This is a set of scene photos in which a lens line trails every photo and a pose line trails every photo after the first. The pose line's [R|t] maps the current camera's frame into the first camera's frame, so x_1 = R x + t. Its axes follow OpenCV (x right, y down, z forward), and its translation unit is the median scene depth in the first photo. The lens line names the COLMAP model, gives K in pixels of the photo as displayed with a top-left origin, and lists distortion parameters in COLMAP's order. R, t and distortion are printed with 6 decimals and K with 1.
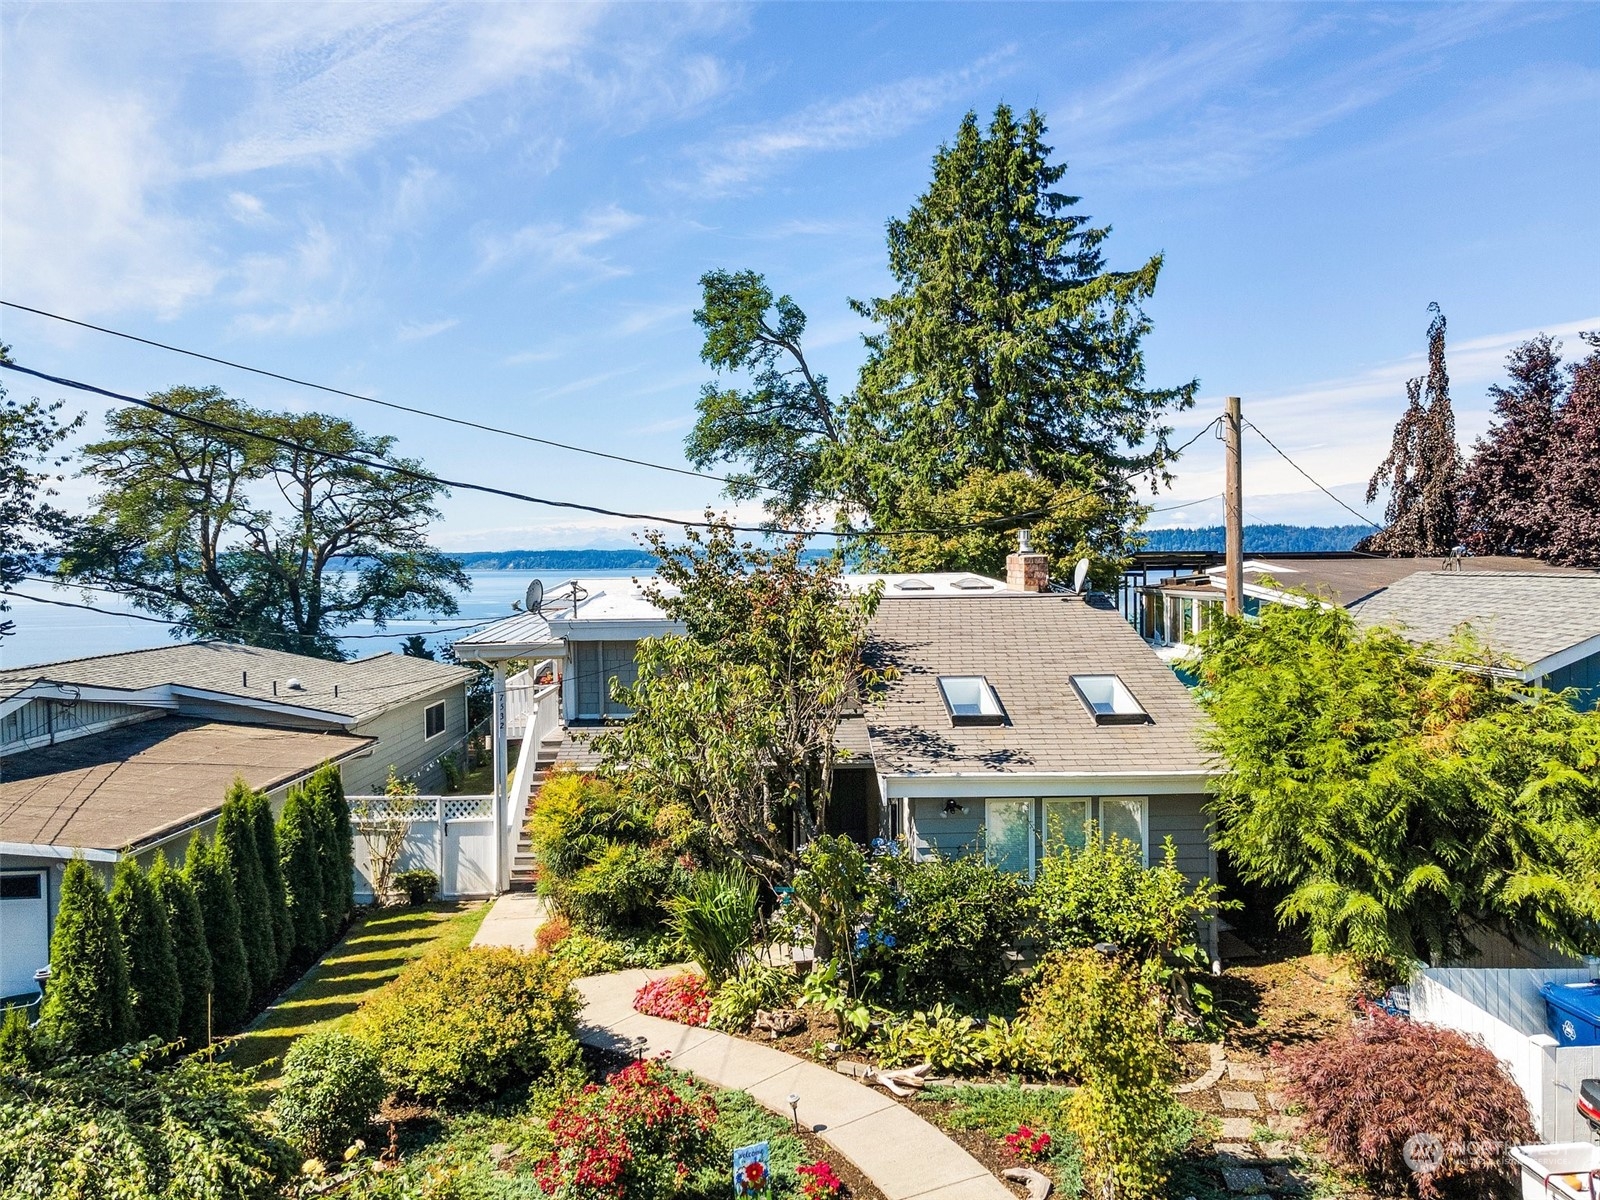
lens RADIAL K [[1169.3, 0, 800.0], [0, 1169.3, 600.0], [0, 0, 1]] dist [-0.001364, 0.071987]
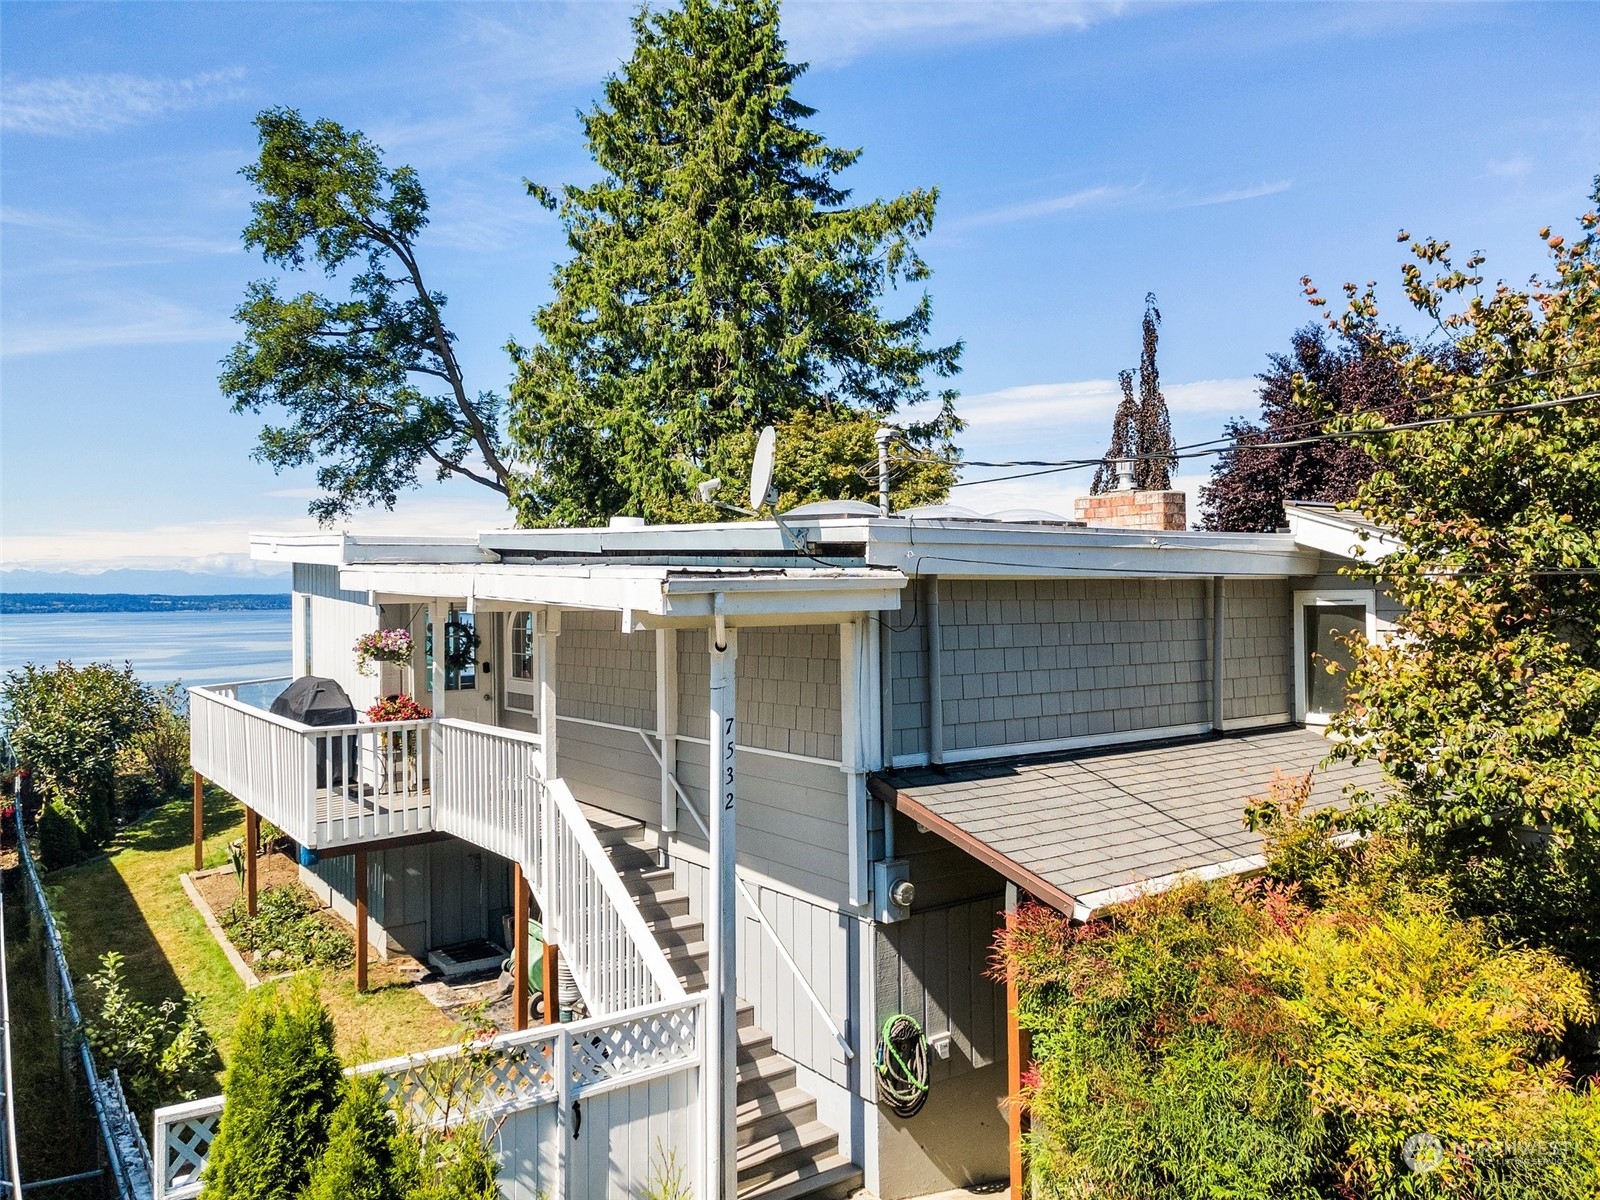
lens RADIAL K [[1197.0, 0, 800.0], [0, 1197.0, 600.0], [0, 0, 1]] dist [0.035059, -0.074162]
pose [[0.818685, 0.004270, 0.574227, -0.220320], [0.026656, 0.998612, -0.045429, 0.031970], [-0.573624, 0.052498, 0.817435, 0.294334]]
